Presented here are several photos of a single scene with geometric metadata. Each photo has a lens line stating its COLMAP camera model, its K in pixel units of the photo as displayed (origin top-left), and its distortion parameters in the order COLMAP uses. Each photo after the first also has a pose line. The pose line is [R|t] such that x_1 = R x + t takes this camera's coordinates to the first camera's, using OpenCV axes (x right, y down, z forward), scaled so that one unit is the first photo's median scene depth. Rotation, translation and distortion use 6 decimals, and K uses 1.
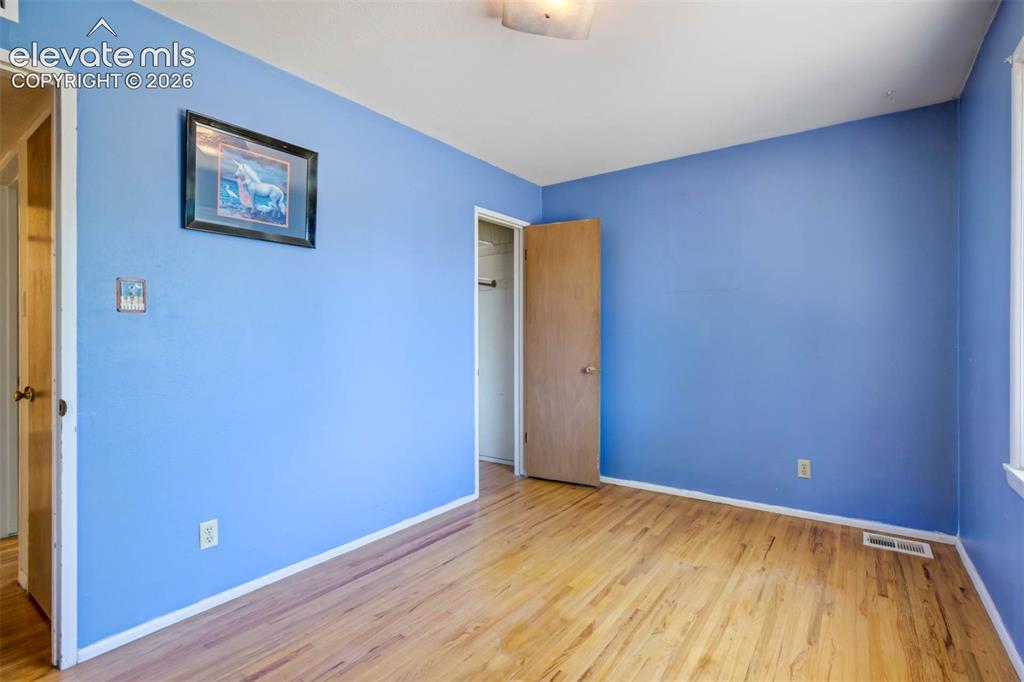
lens RADIAL K [[478.6, 0, 518.1], [0, 478.6, 346.0], [0, 0, 1]] dist [-0.046394, 0.023594]
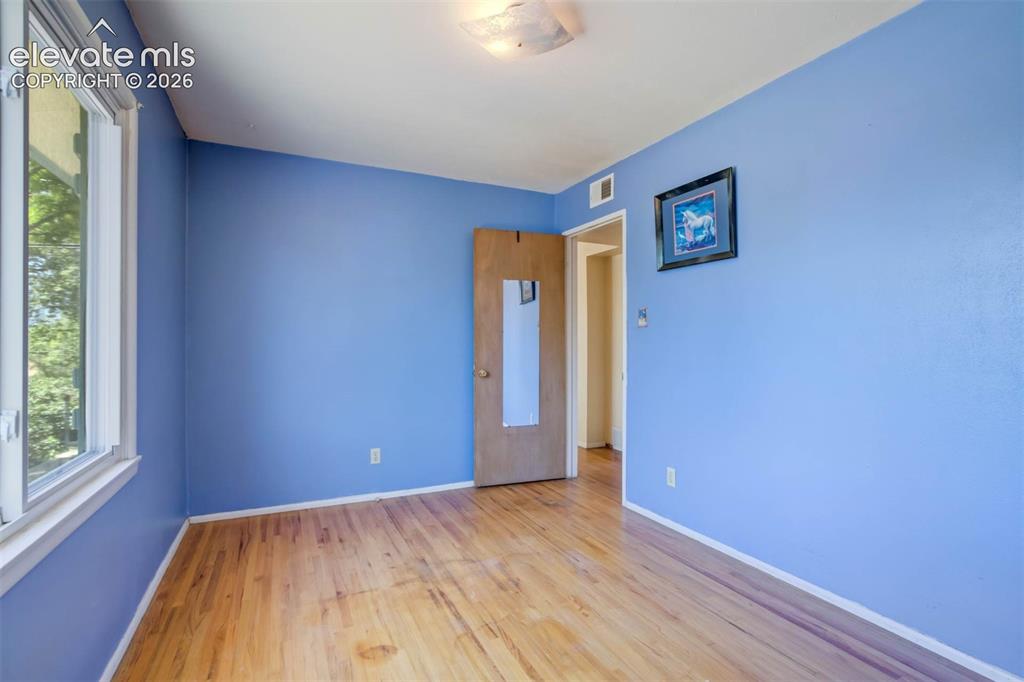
lens RADIAL K [[478.6, 0, 518.1], [0, 478.6, 346.0], [0, 0, 1]] dist [-0.046394, 0.023594]
pose [[-0.467637, 0.009547, -0.883869, 0.717004], [-0.009037, 0.999838, 0.015581, -0.019835], [0.883874, 0.015274, -0.467475, 1.053610]]
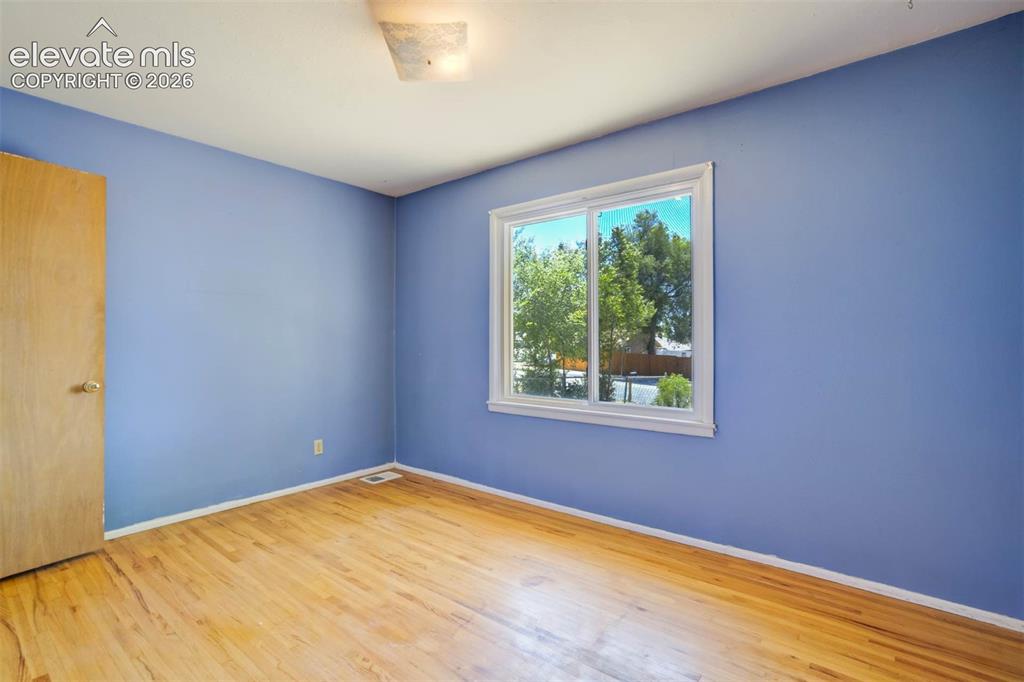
lens RADIAL K [[478.6, 0, 518.1], [0, 478.6, 346.0], [0, 0, 1]] dist [-0.046394, 0.023594]
pose [[0.055129, -0.008505, 0.998443, -0.753934], [0.015489, 0.999851, 0.007662, -0.007215], [-0.998359, 0.015042, 0.055253, 0.503766]]
